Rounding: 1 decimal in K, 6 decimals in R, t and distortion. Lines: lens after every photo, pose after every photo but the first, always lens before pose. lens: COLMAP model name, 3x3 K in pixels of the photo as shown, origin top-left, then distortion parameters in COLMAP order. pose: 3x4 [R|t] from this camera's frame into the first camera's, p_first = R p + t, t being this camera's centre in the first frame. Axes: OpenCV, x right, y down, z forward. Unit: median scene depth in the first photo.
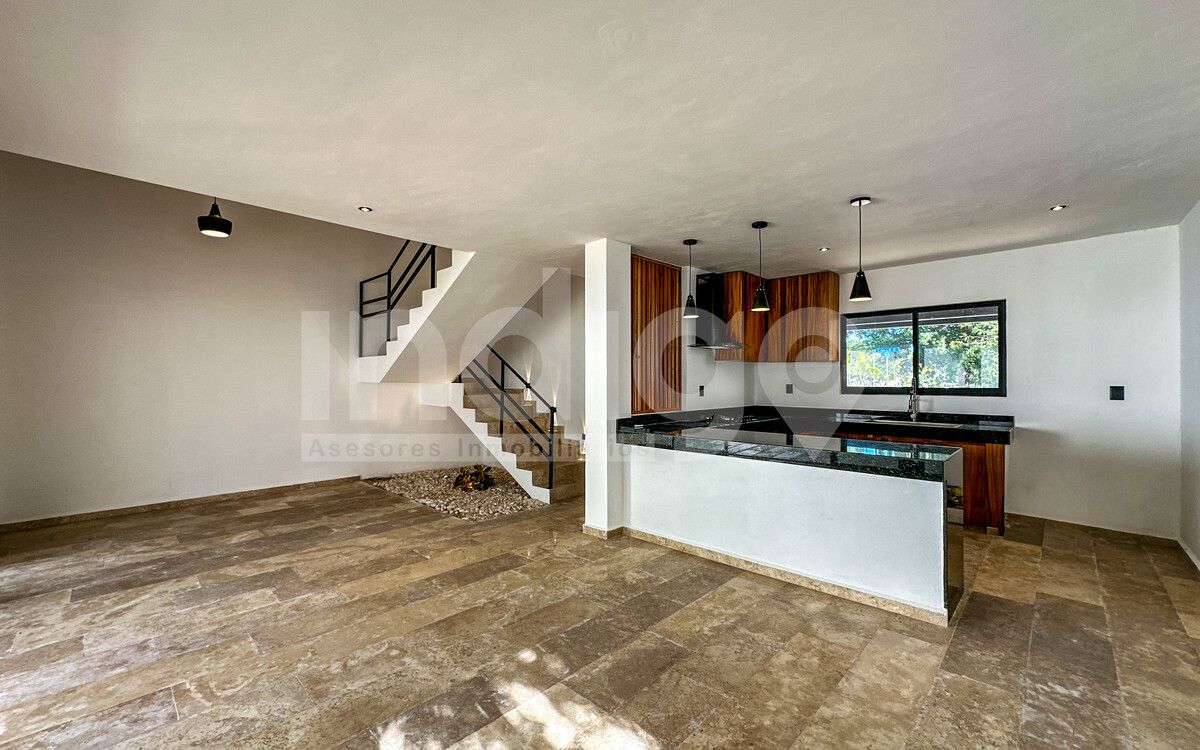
lens RADIAL K [[482.5, 0, 593.1], [0, 482.5, 374.1], [0, 0, 1]] dist [-0.003344, 0.000257]
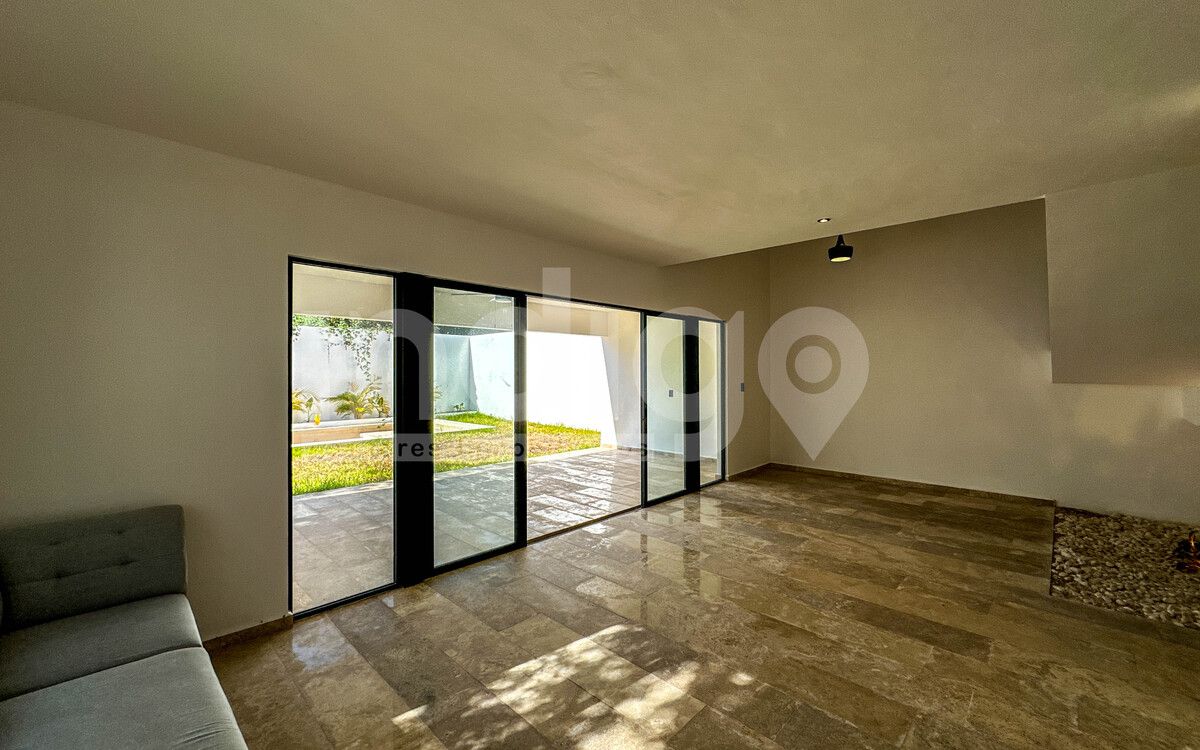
lens RADIAL K [[482.5, 0, 606.5], [0, 482.5, 370.6], [0, 0, 1]] dist [-0.003344, 0.000257]
pose [[0.007552, -0.001739, -0.999970, 0.462247], [0.013876, 0.999902, -0.001634, -0.016214], [0.999875, -0.013863, 0.007576, 0.414139]]
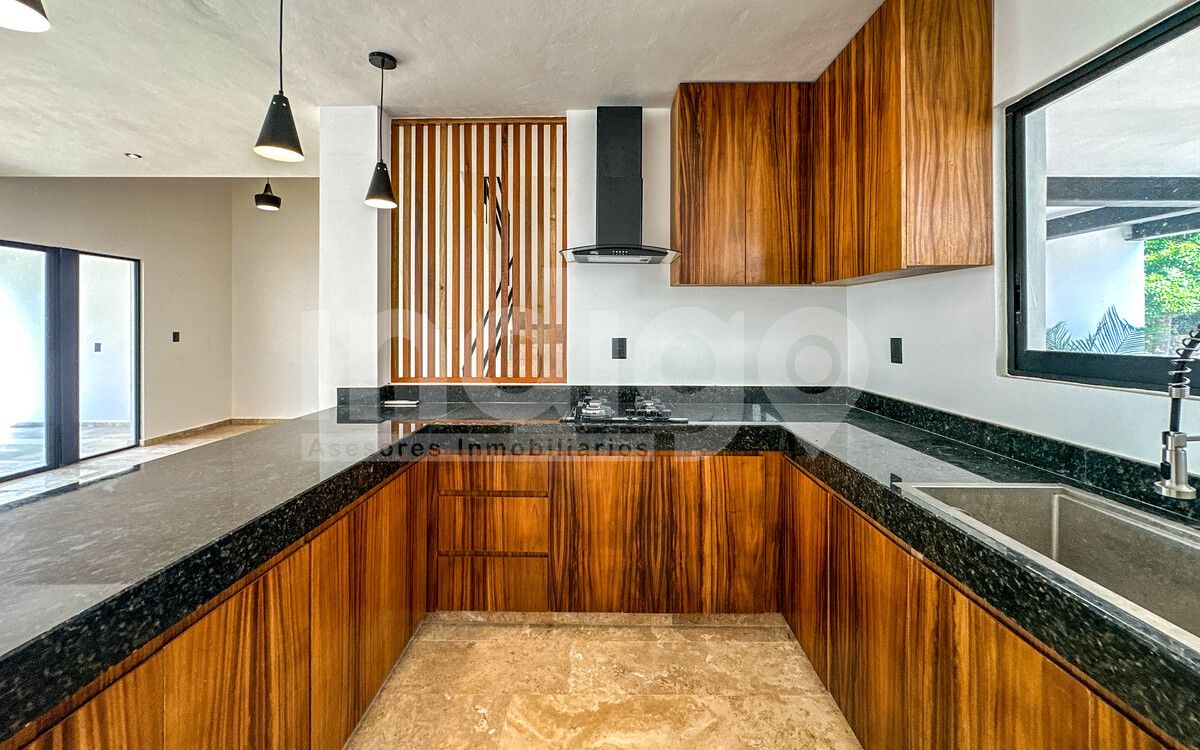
lens RADIAL K [[482.5, 0, 604.1], [0, 482.5, 324.7], [0, 0, 1]] dist [-0.003344, 0.000257]
pose [[0.683082, -0.001819, -0.730339, 0.753631], [0.006666, 0.999971, 0.003744, 0.010477], [0.730311, -0.007426, 0.683075, 0.829404]]
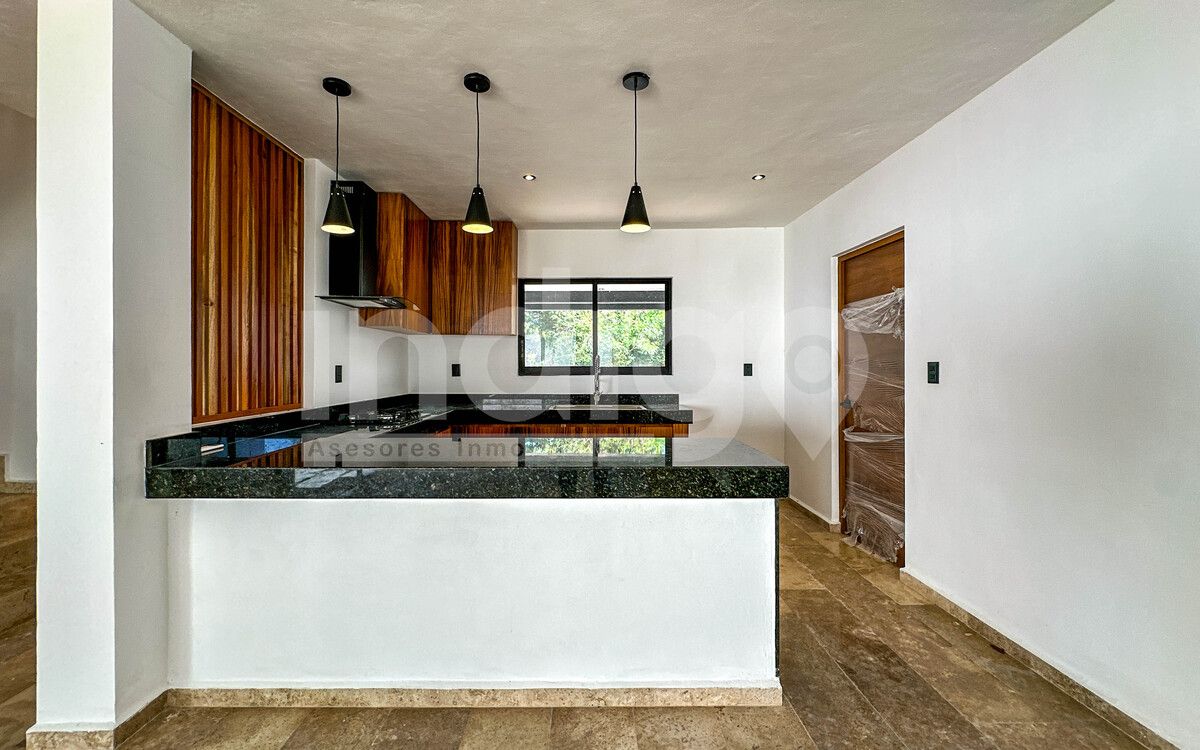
lens RADIAL K [[482.5, 0, 582.4], [0, 482.5, 364.6], [0, 0, 1]] dist [-0.003344, 0.000257]
pose [[0.721861, 0.000710, 0.692037, 0.033016], [-0.006117, 0.999967, 0.005355, 0.023379], [-0.692011, -0.008099, 0.721842, 0.448530]]
